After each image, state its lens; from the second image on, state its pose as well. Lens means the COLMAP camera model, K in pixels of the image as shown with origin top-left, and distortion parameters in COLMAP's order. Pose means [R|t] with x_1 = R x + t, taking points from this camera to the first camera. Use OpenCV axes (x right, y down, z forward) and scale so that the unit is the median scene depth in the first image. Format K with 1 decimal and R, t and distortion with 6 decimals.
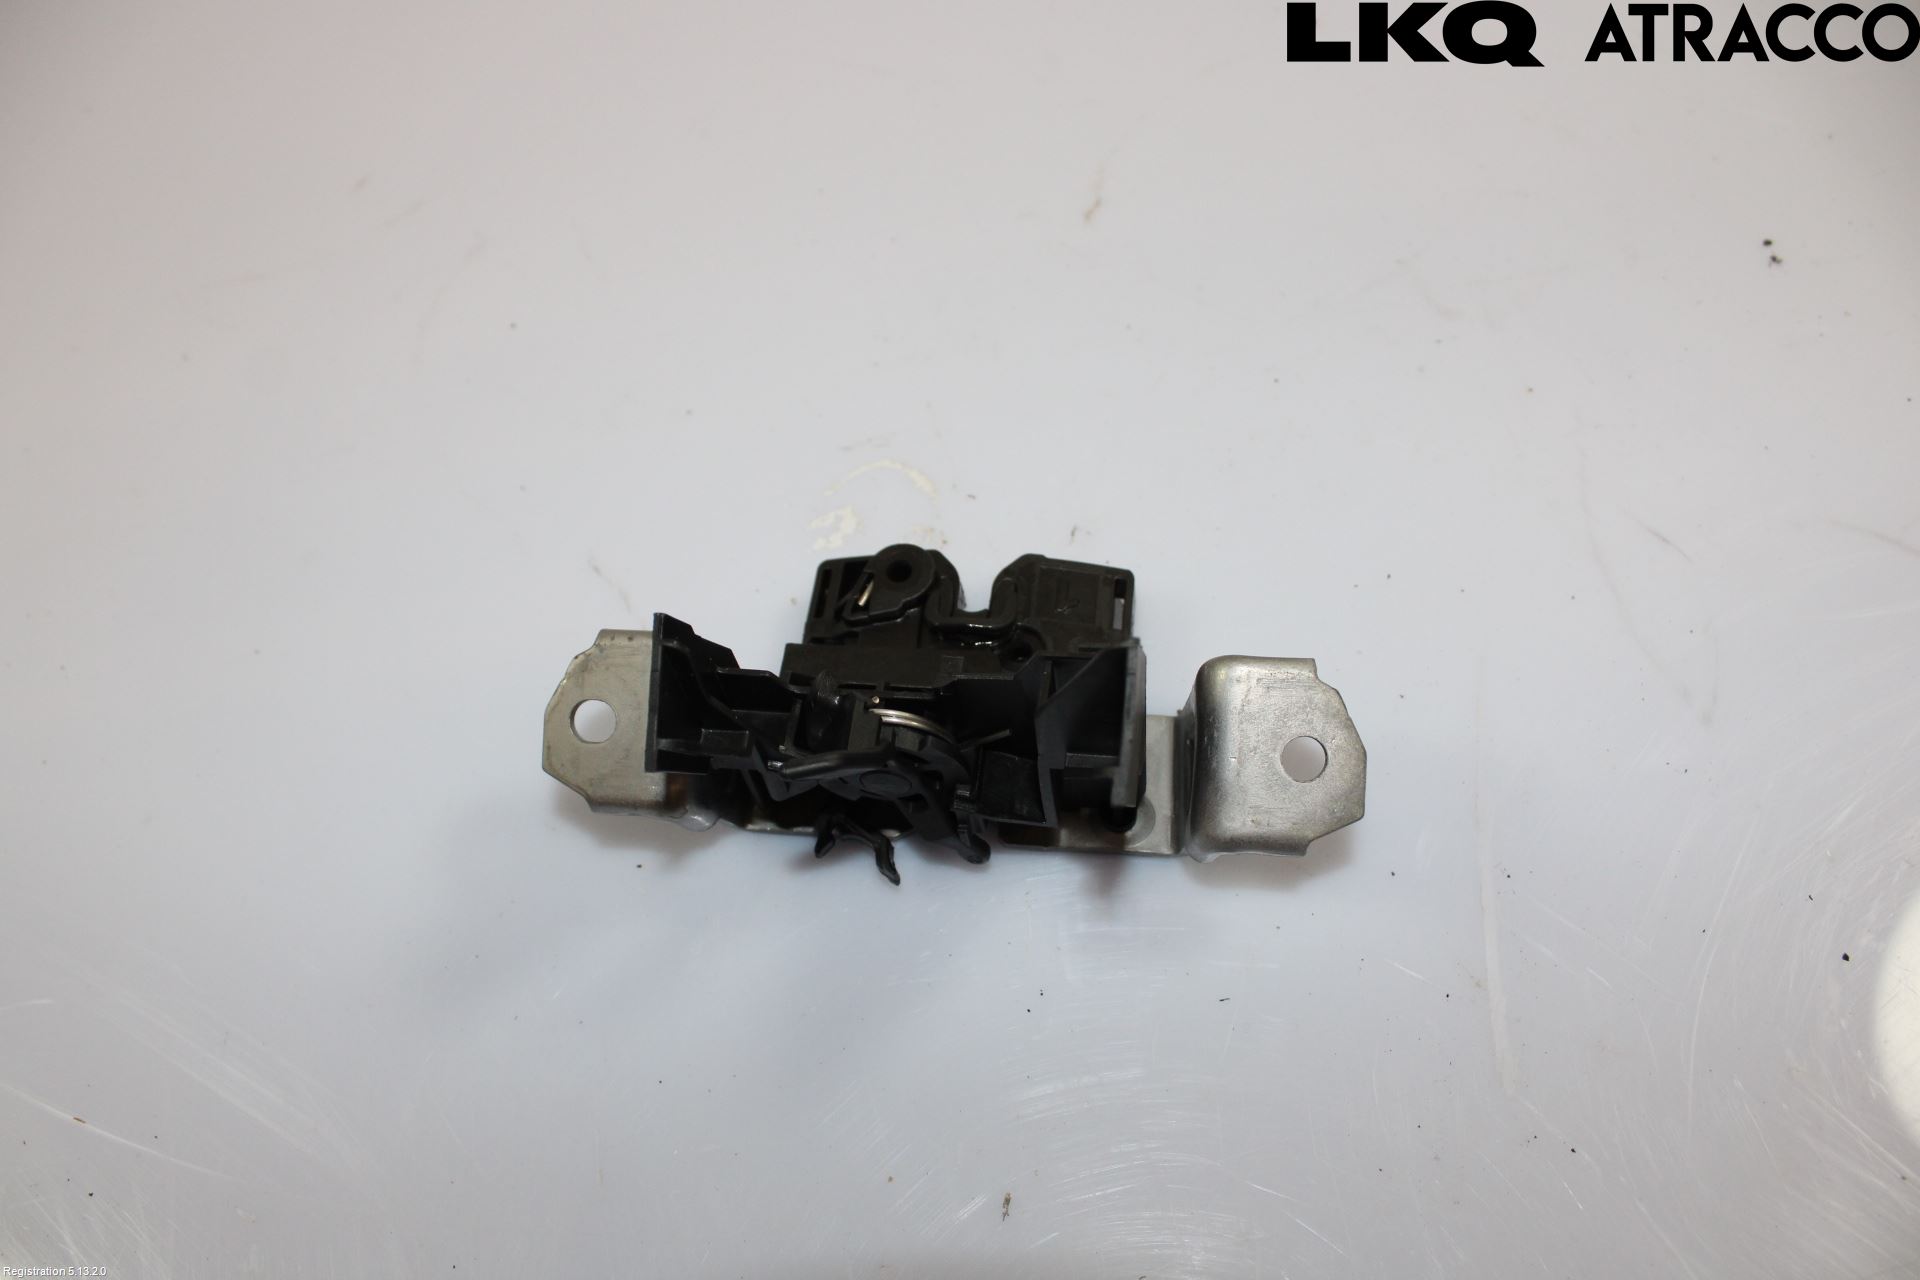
lens RADIAL K [[1553.5, 0, 936.6], [0, 1553.5, 657.2], [0, 0, 1]] dist [-0.175374, 0.134538]
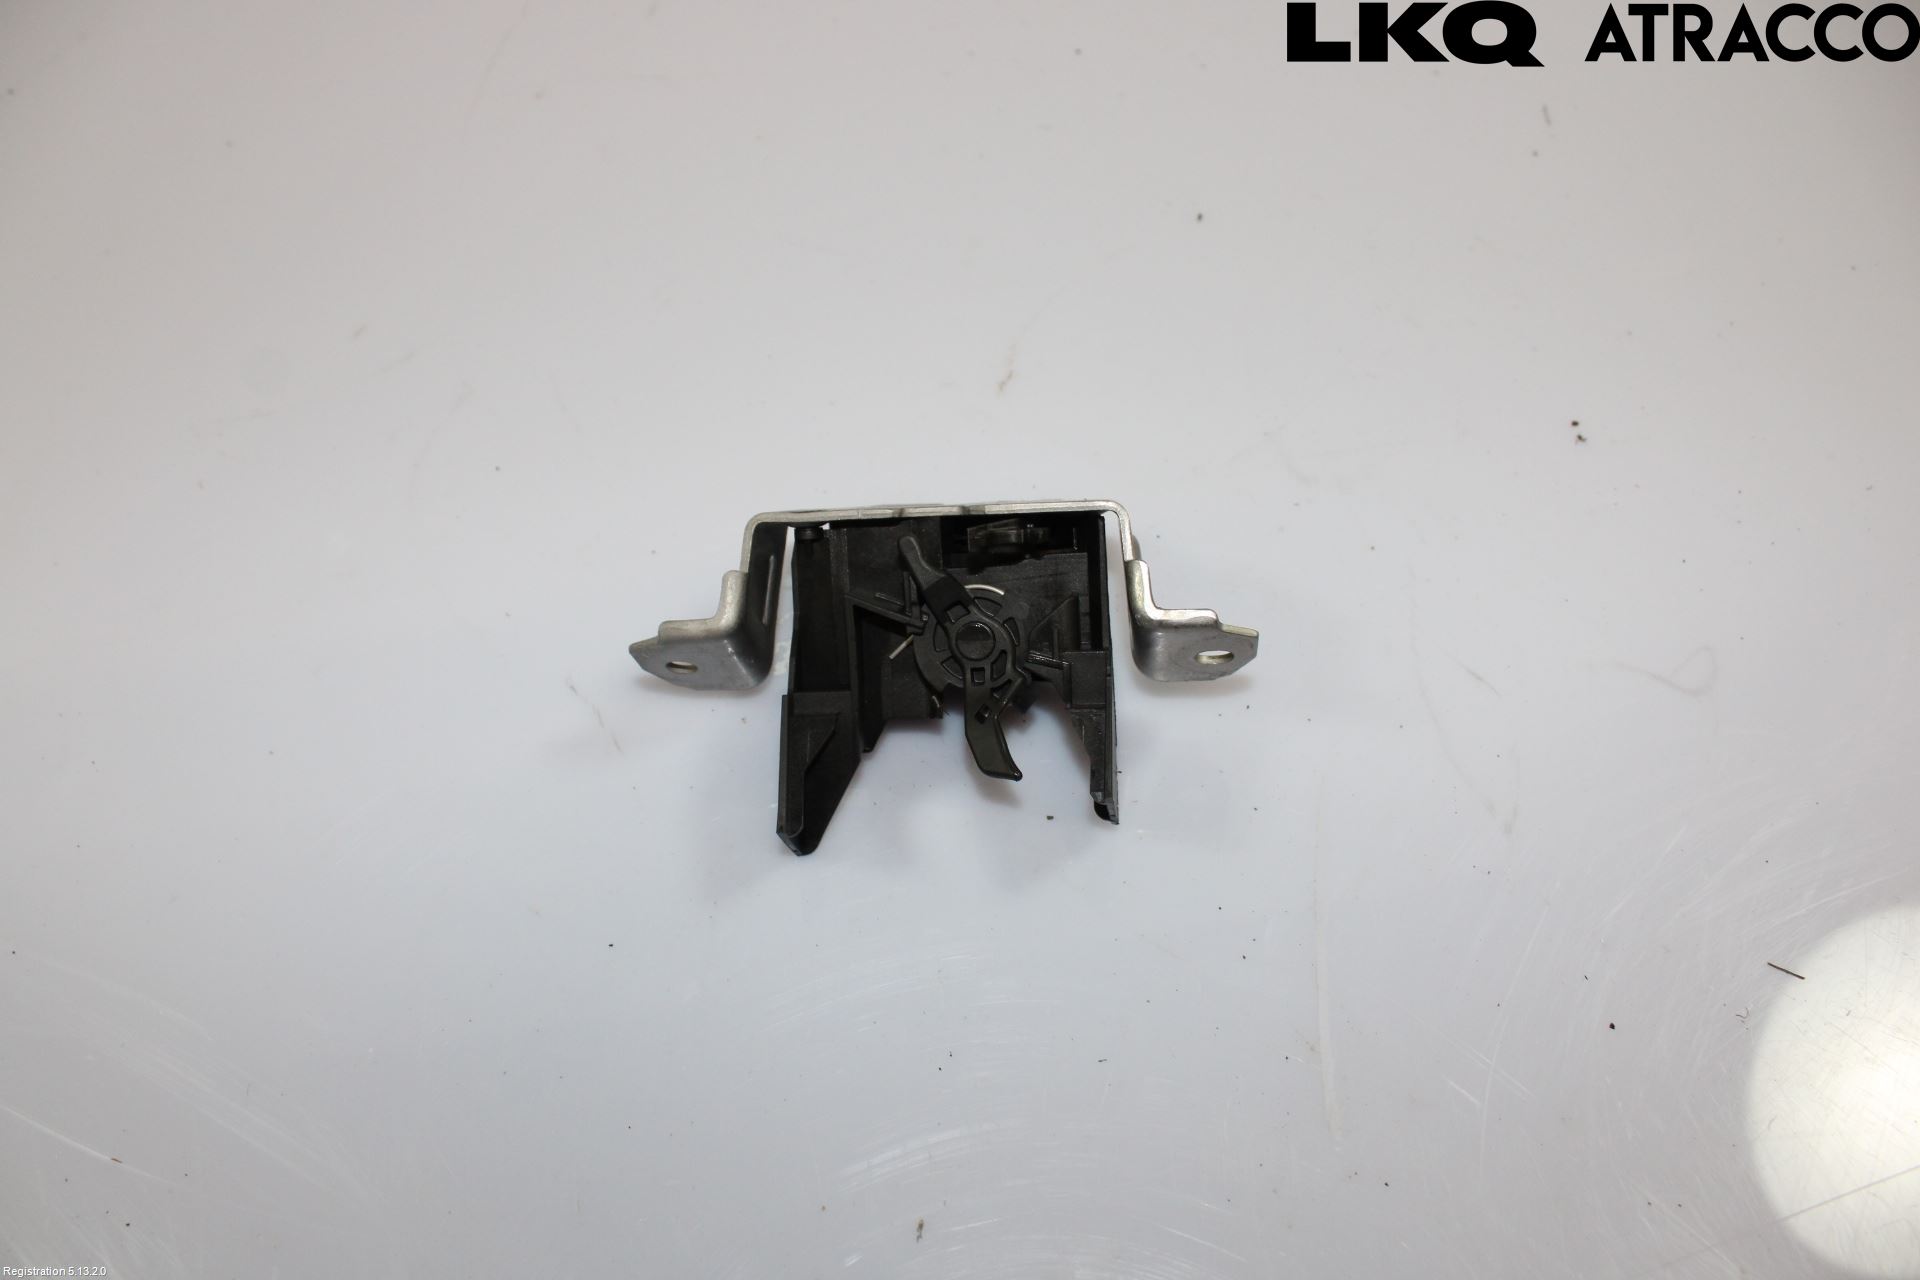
lens RADIAL K [[1567.7, 0, 934.4], [0, 1567.7, 640.4], [0, 0, 1]] dist [-0.178860, 0.139705]
pose [[0.998527, 0.017732, 0.051286, -0.012255], [-0.014103, 0.997429, -0.070261, -0.018462], [-0.052400, 0.069435, 0.996209, -0.224946]]
